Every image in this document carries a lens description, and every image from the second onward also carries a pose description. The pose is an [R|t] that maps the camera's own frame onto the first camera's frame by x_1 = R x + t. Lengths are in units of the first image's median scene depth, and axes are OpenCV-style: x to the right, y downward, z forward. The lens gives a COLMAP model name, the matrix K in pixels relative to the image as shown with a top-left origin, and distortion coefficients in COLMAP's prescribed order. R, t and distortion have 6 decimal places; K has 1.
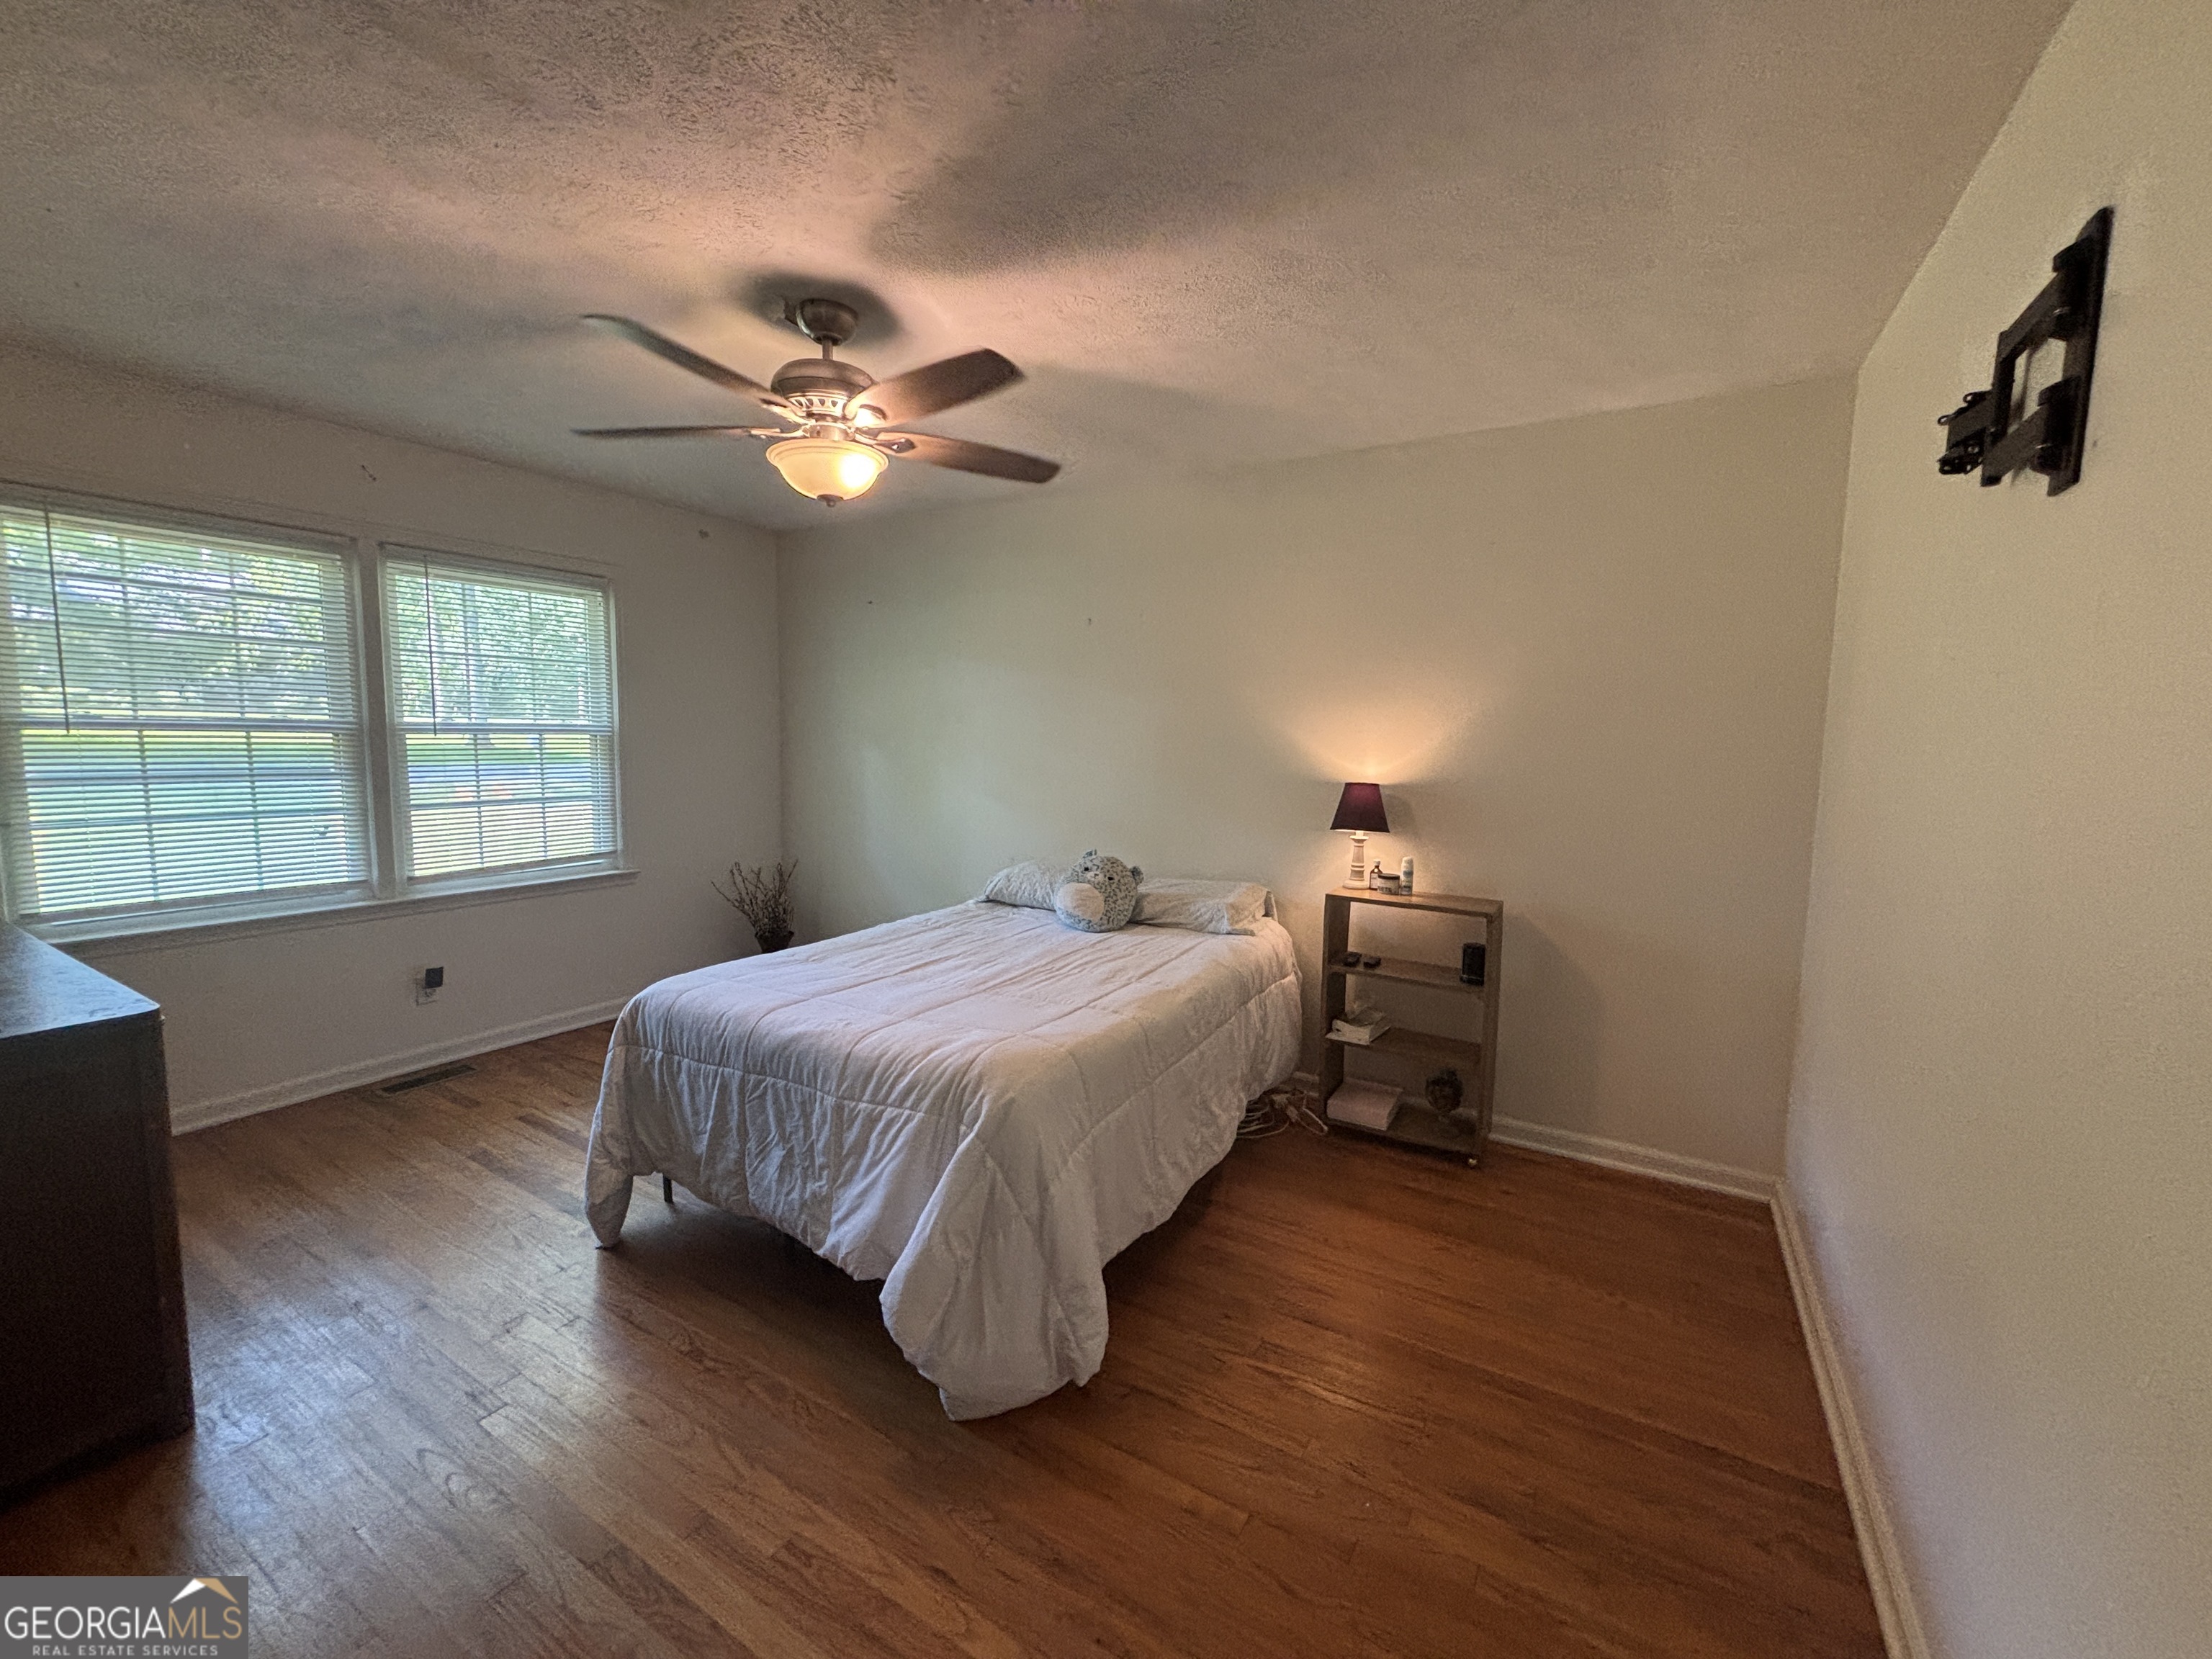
lens RADIAL K [[881.8, 0, 1102.1], [0, 881.8, 828.6], [0, 0, 1]] dist [-0.001547, -0.000271]
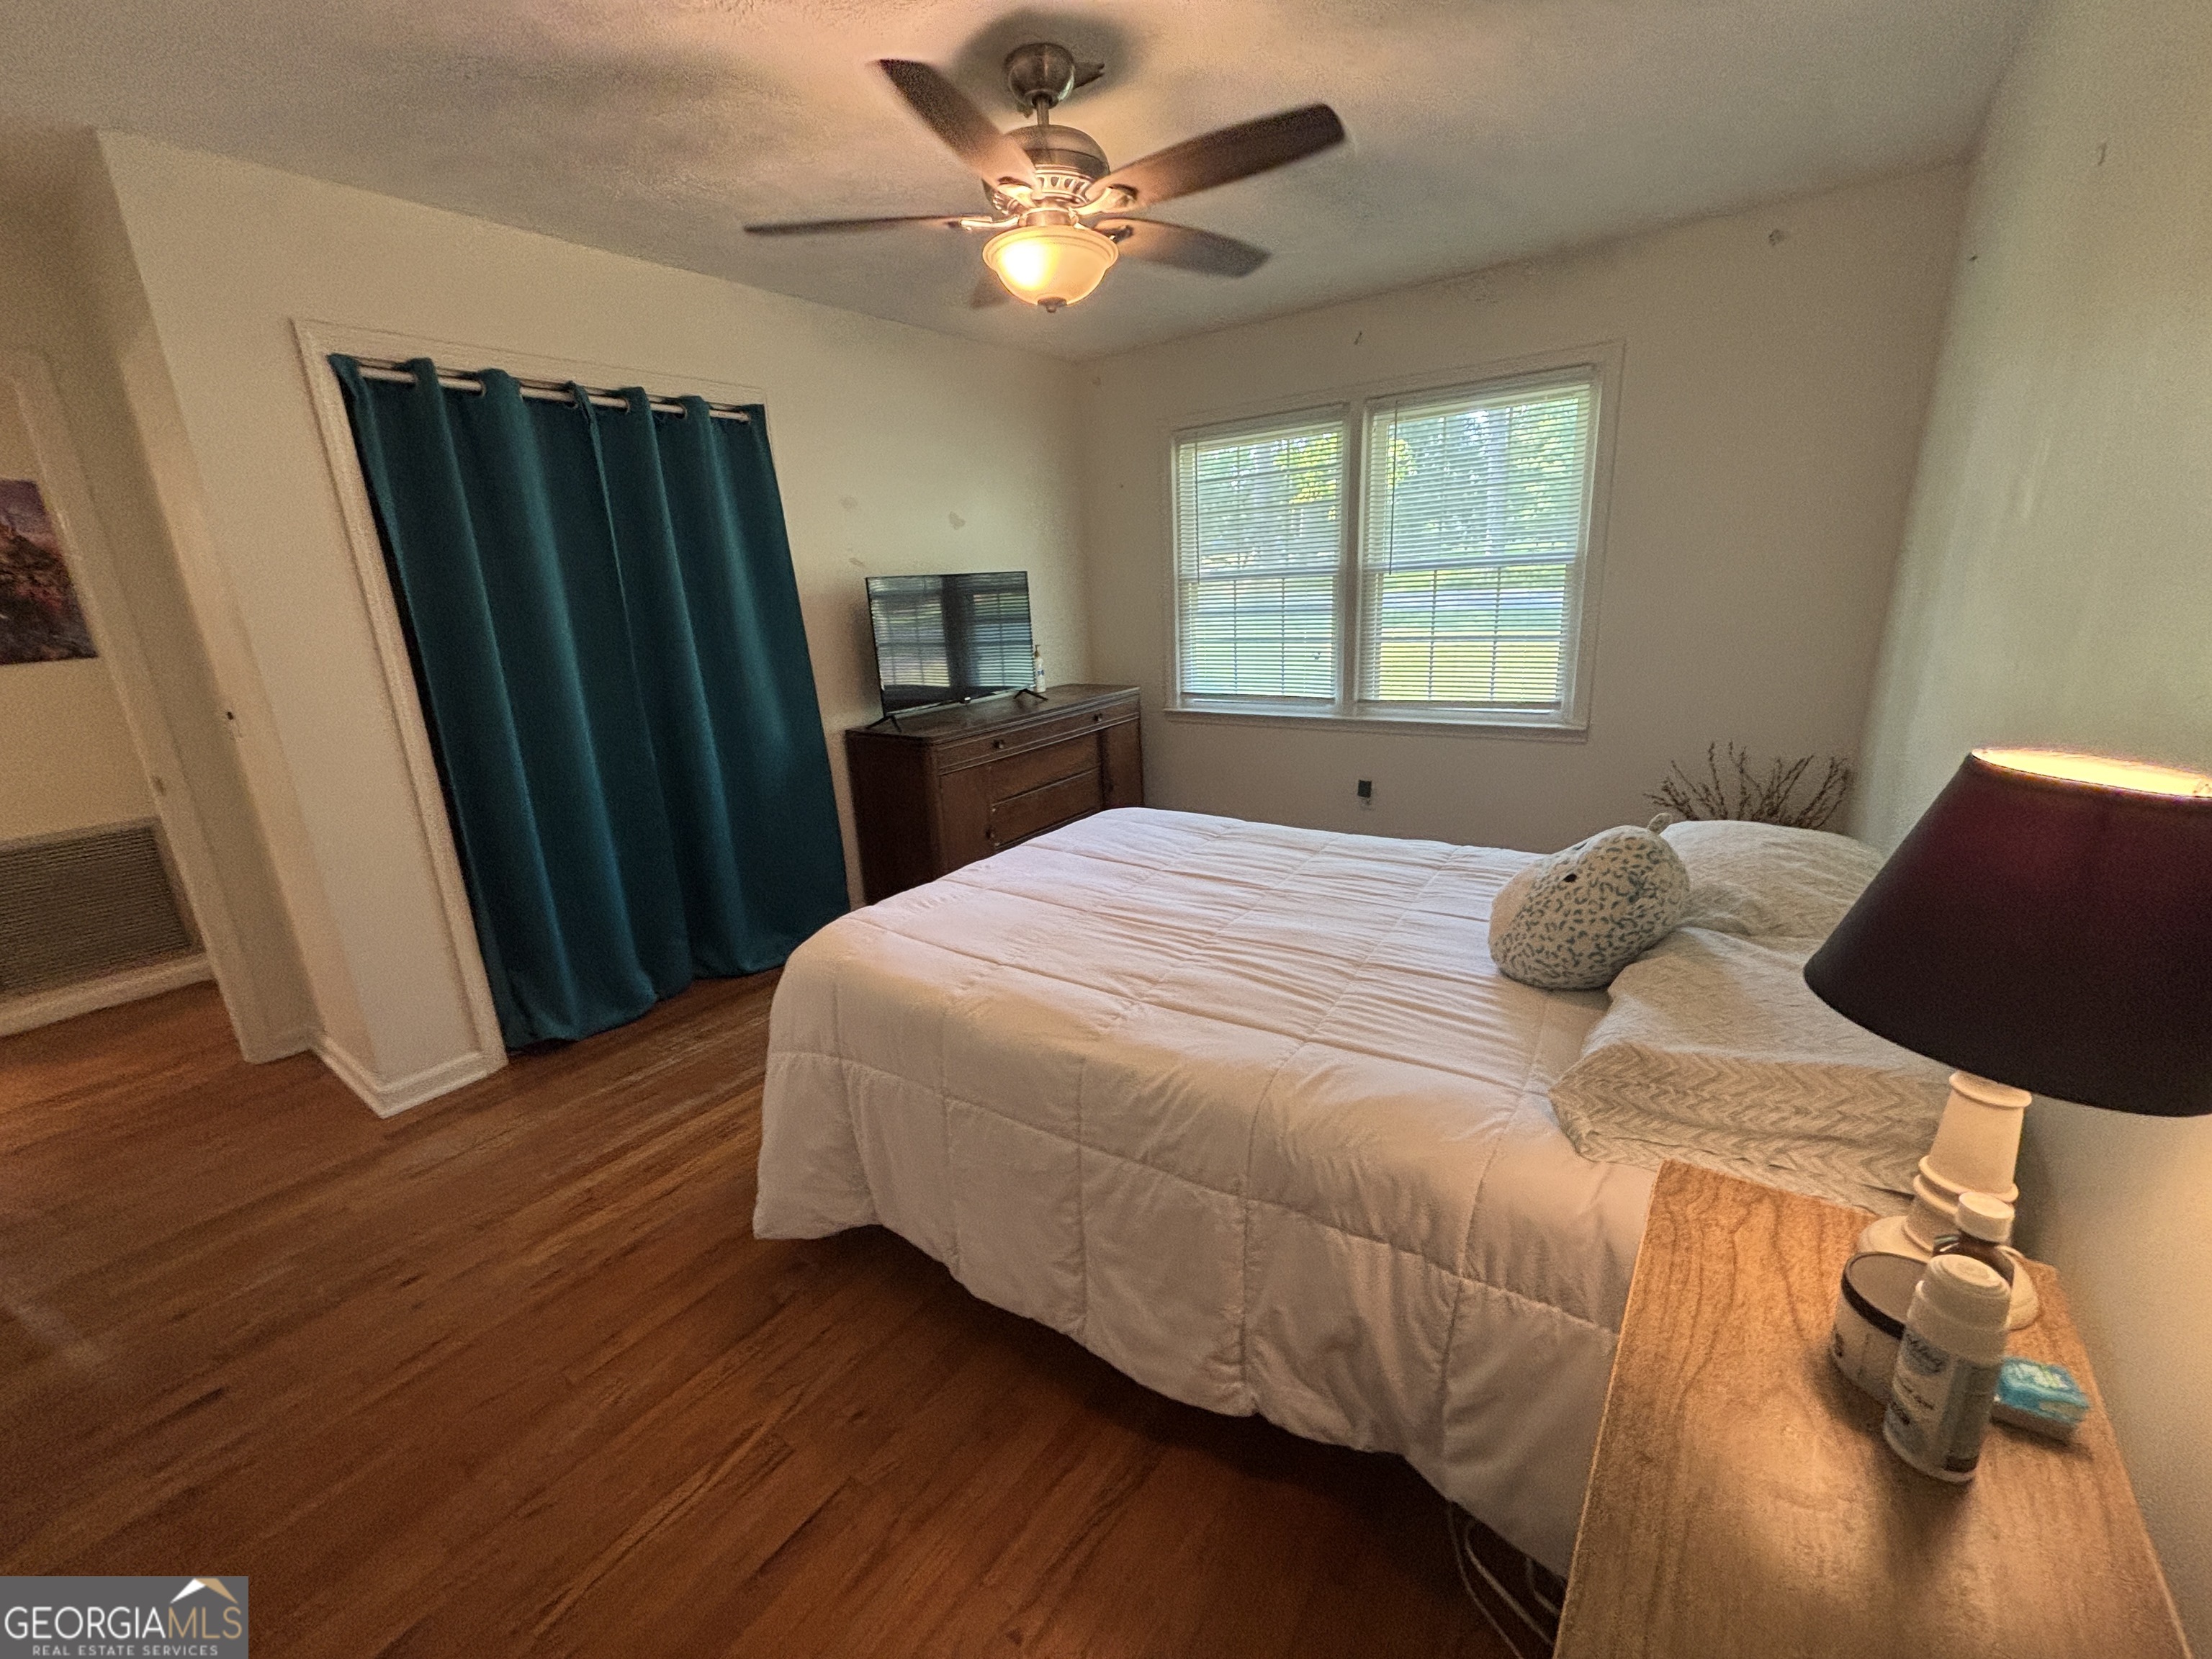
lens RADIAL K [[900.0, 0, 1103.4], [0, 900.0, 828.8], [0, 0, 1]] dist [-0.003624, -0.000158]
pose [[-0.082927, 0.250986, -0.964432, 0.564372], [-0.054604, 0.965167, 0.255872, -0.085892], [0.995059, 0.073881, -0.066333, 0.961074]]
